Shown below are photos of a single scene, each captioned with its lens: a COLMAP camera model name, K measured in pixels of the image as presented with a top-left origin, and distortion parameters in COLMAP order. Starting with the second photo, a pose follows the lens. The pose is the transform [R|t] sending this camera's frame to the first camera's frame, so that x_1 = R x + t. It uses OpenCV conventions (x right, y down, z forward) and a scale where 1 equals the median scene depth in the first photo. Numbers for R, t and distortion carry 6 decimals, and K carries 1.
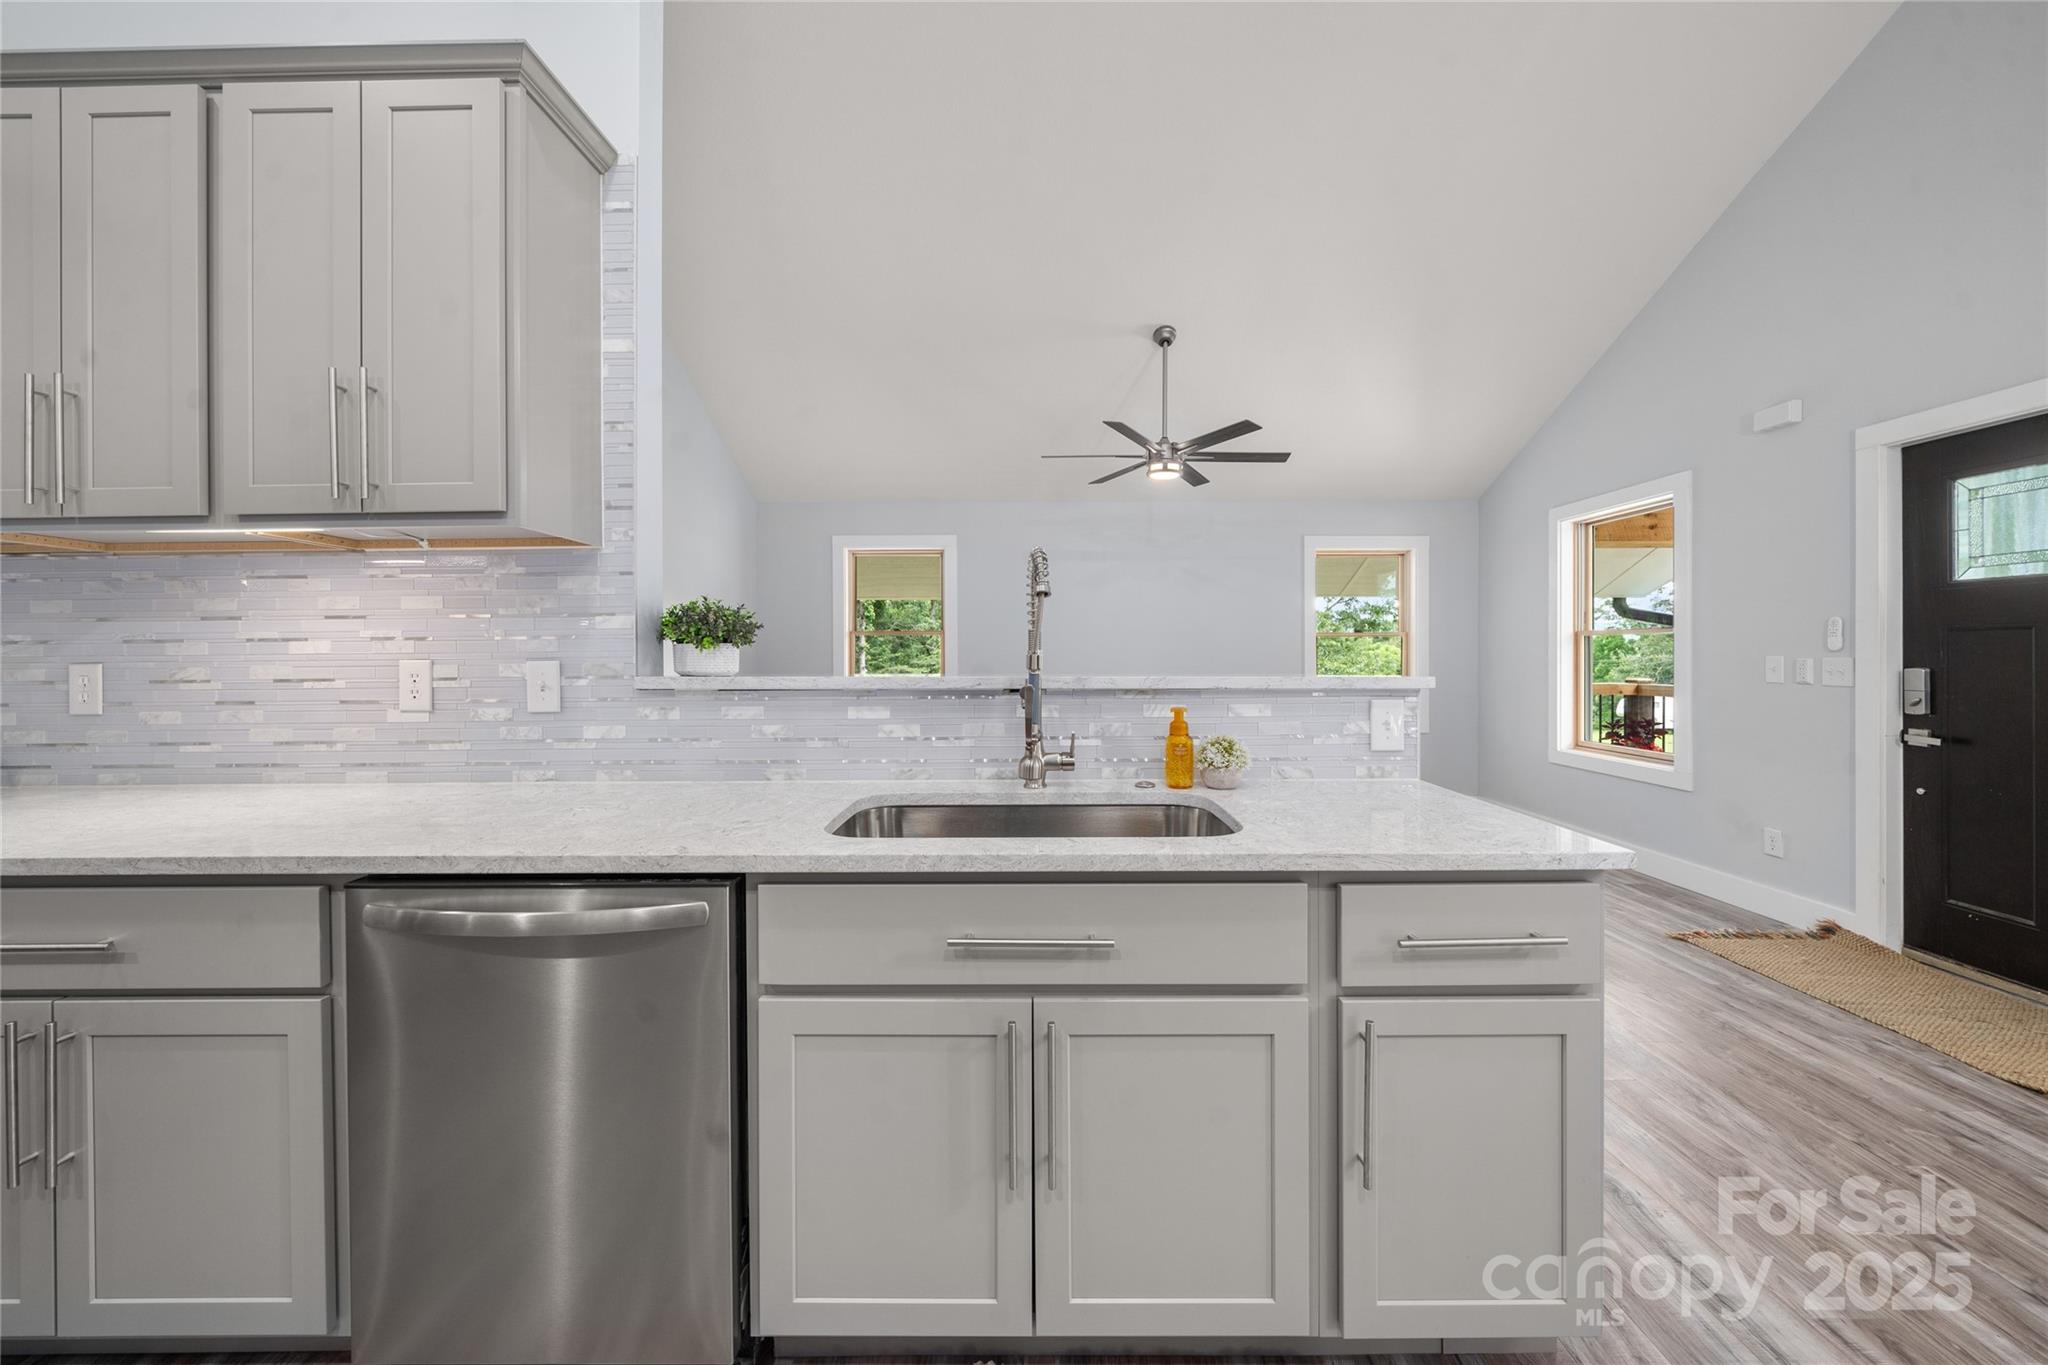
lens RADIAL K [[747.9, 0, 1029.2], [0, 747.9, 660.6], [0, 0, 1]] dist [-0.003328, -0.000197]
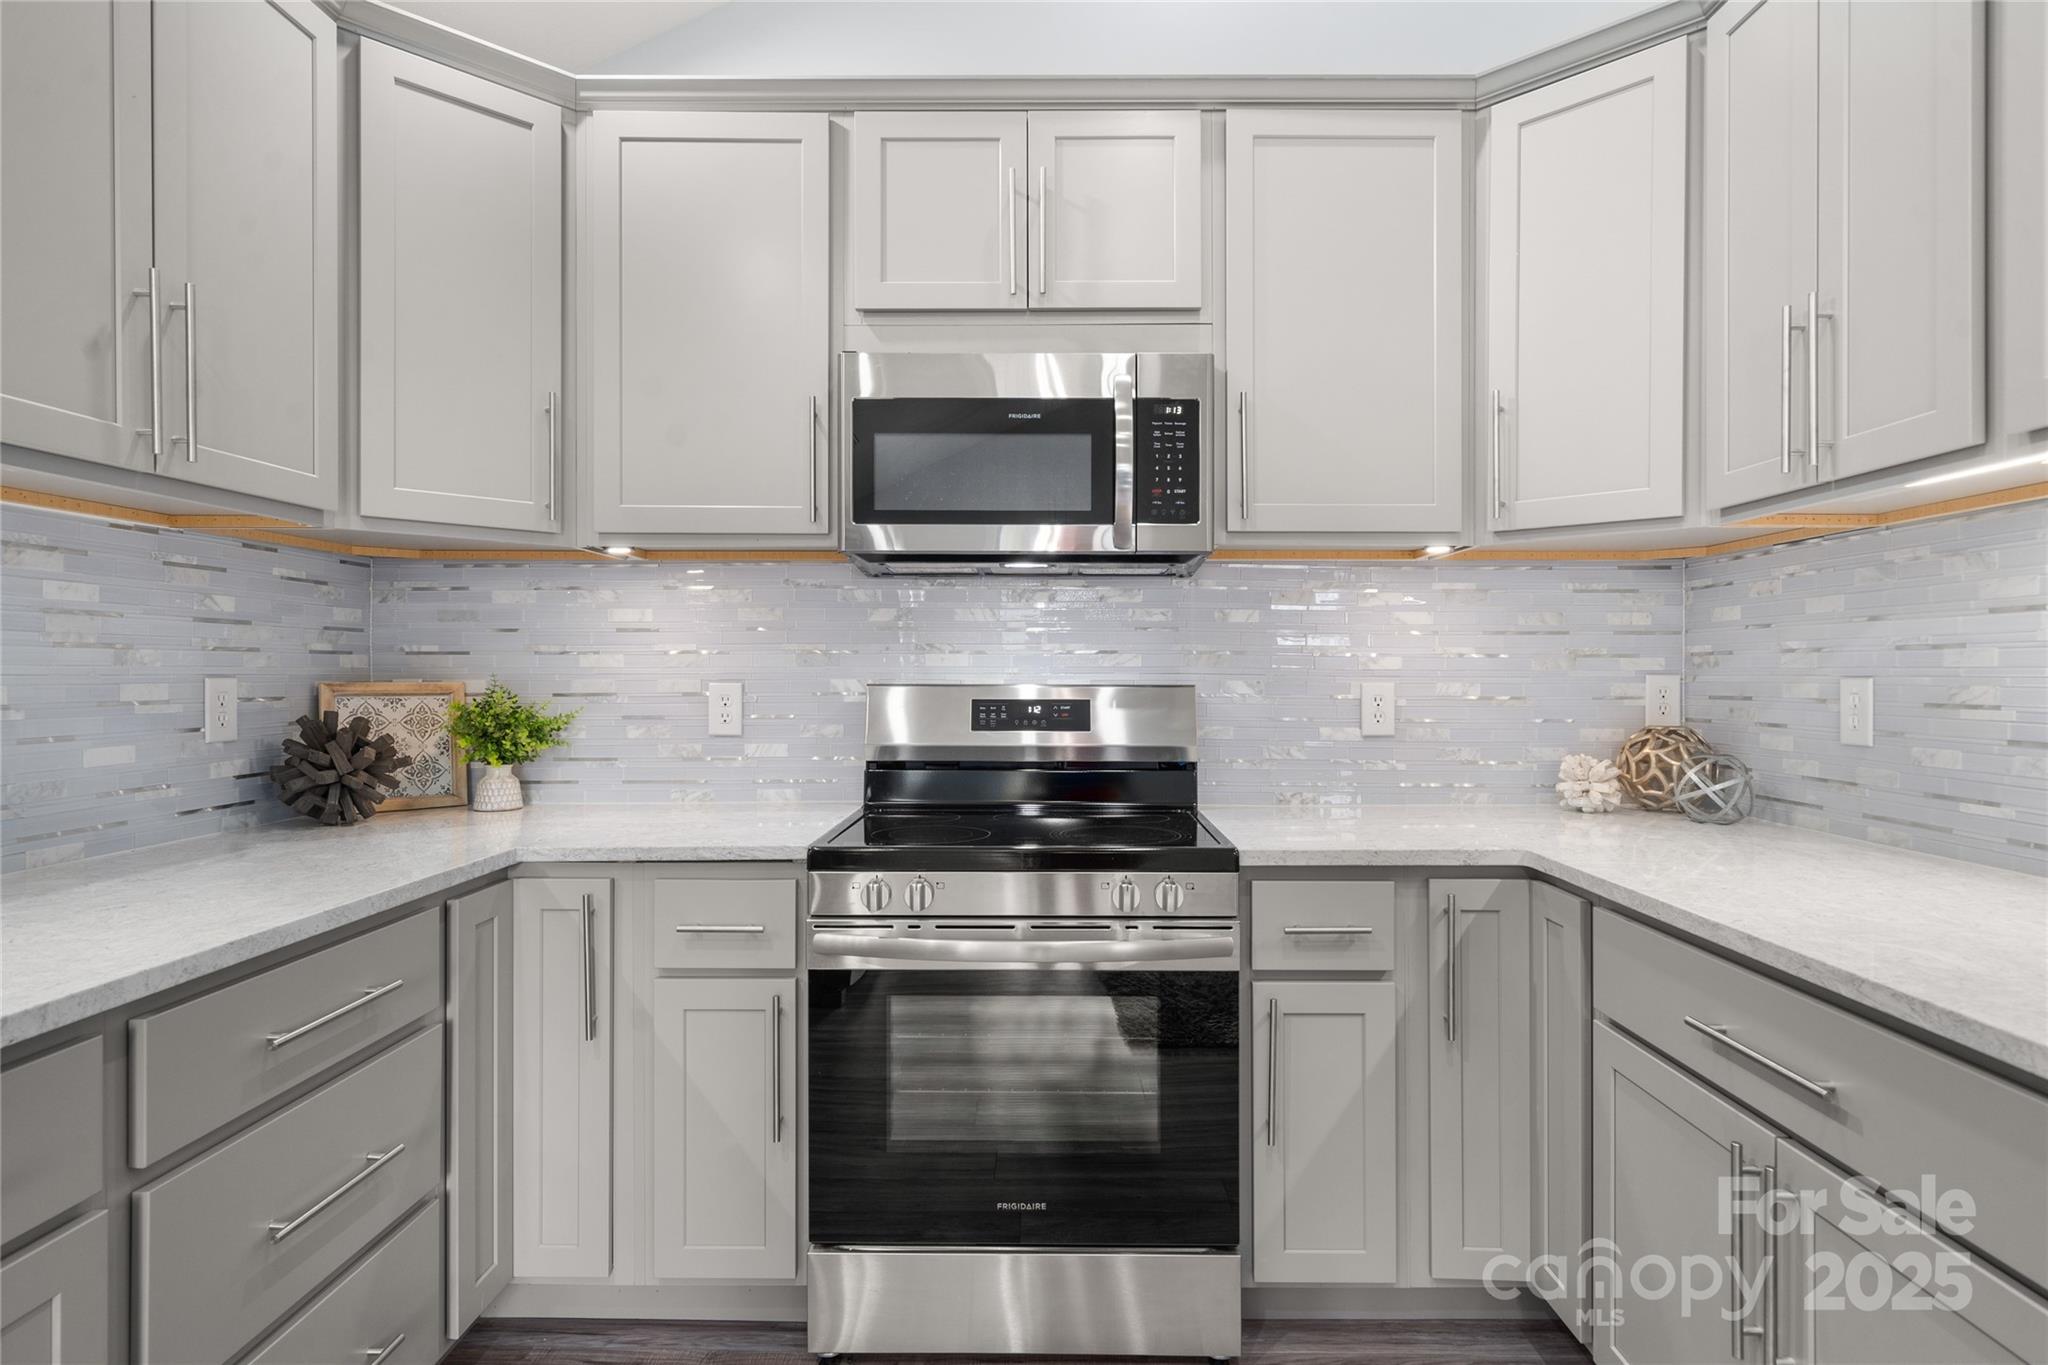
lens RADIAL K [[1101.0, 0, 1038.7], [0, 1101.0, 663.8], [0, 0, 1]] dist [0.004300, 0.001179]
pose [[-0.009023, 0.002074, -0.999957, -0.139593], [-0.010188, 0.999946, 0.002165, -0.003683], [0.999907, 0.010207, -0.009002, 0.178739]]
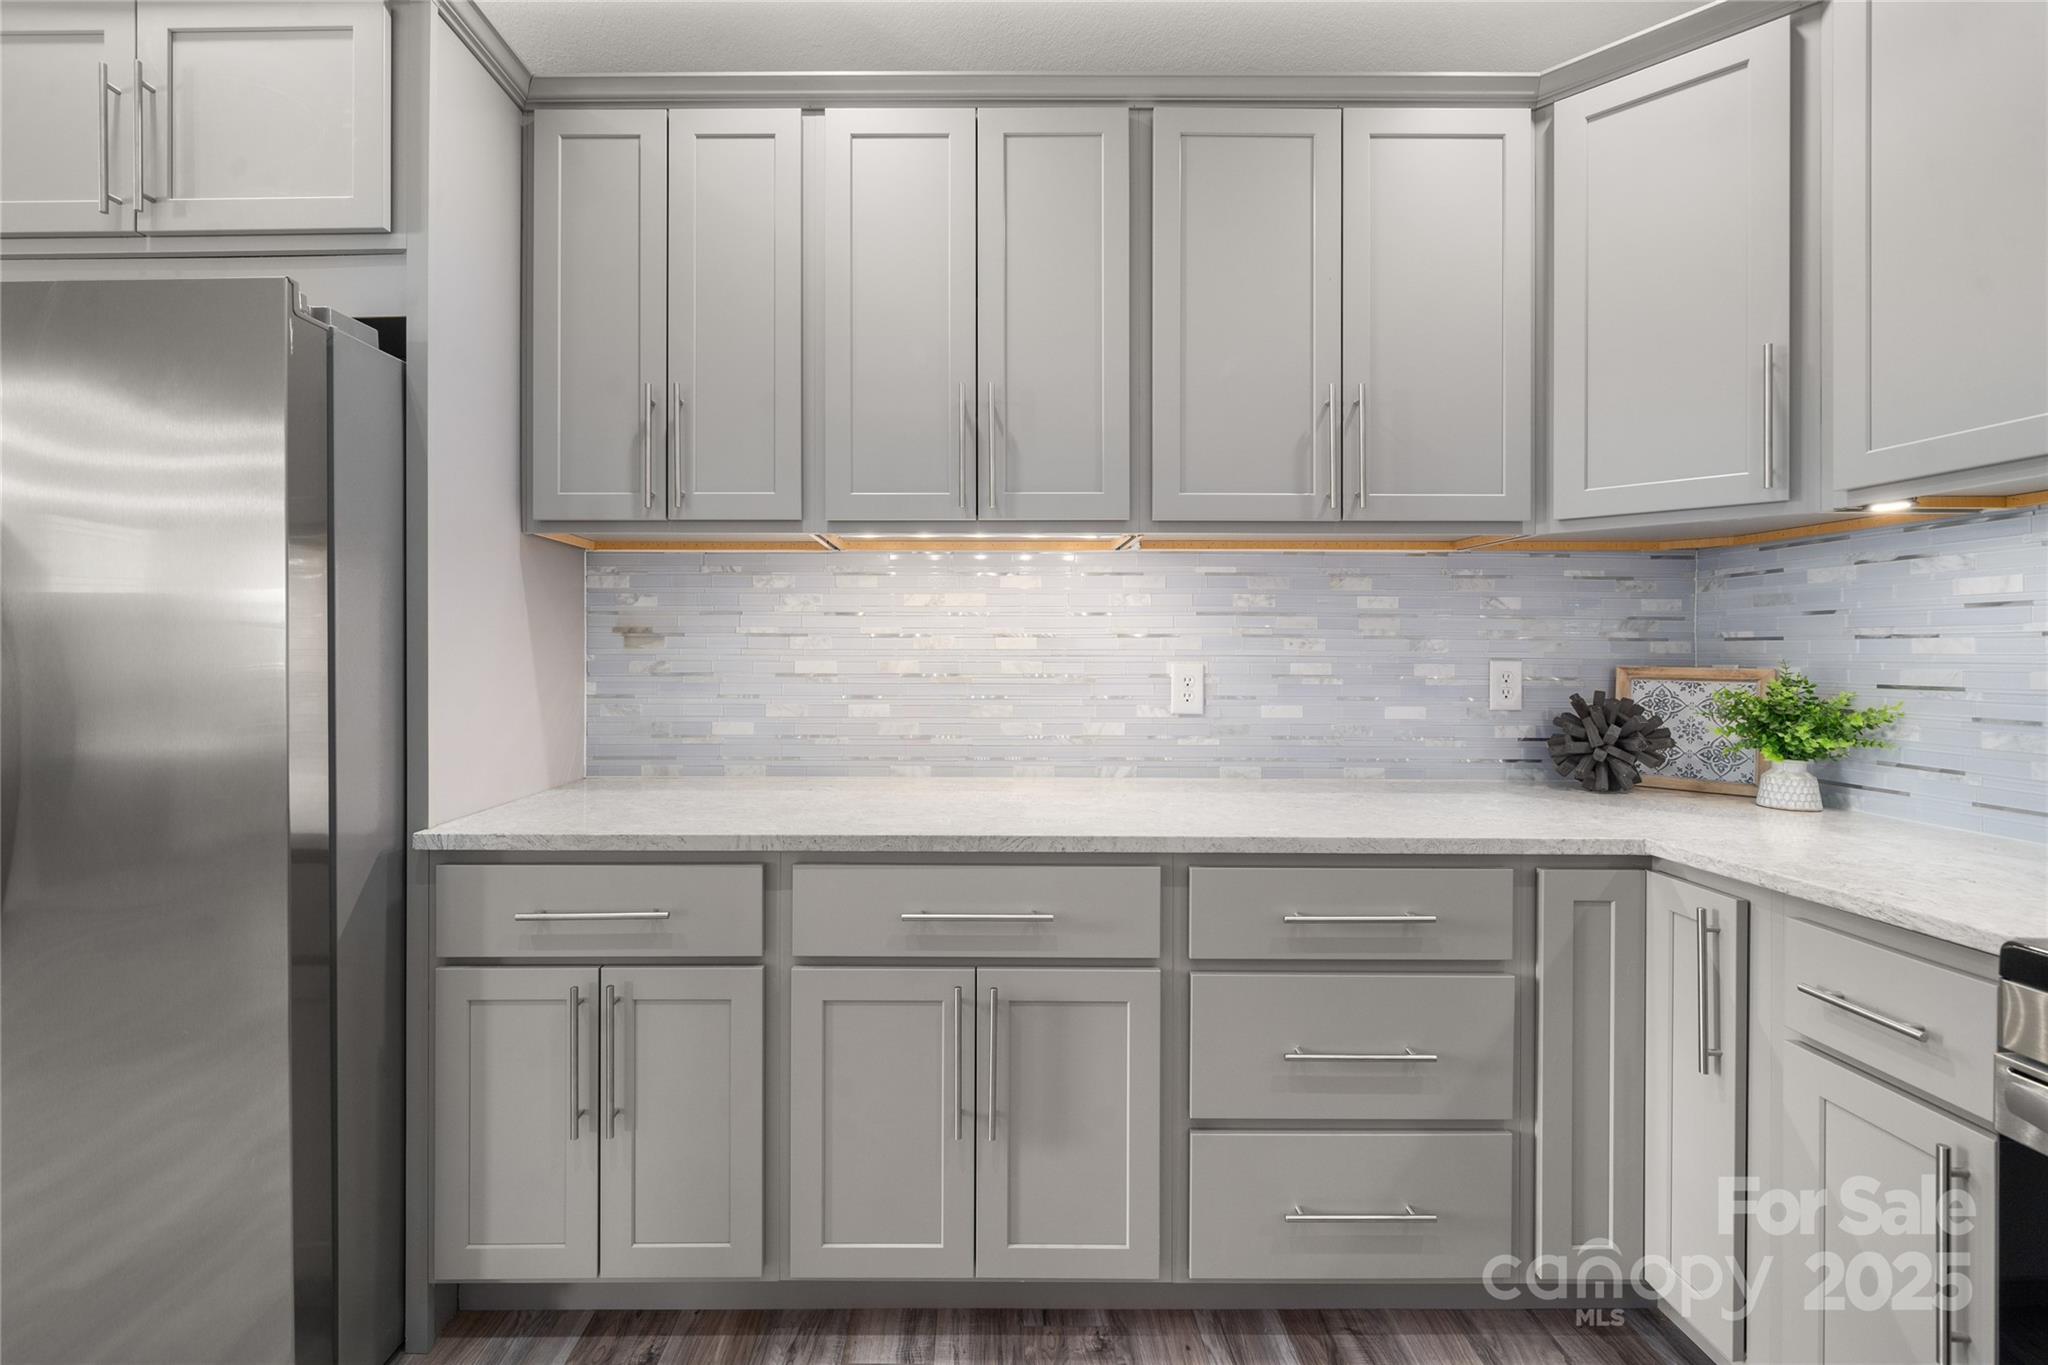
lens RADIAL K [[846.3, 0, 987.0], [0, 846.3, 650.4], [0, 0, 1]] dist [-0.008310, 0.000053]
pose [[-0.999994, 0.001116, -0.003167, -0.571055], [0.001089, 0.999963, 0.008486, -0.002182], [0.003176, 0.008482, -0.999959, 0.443369]]
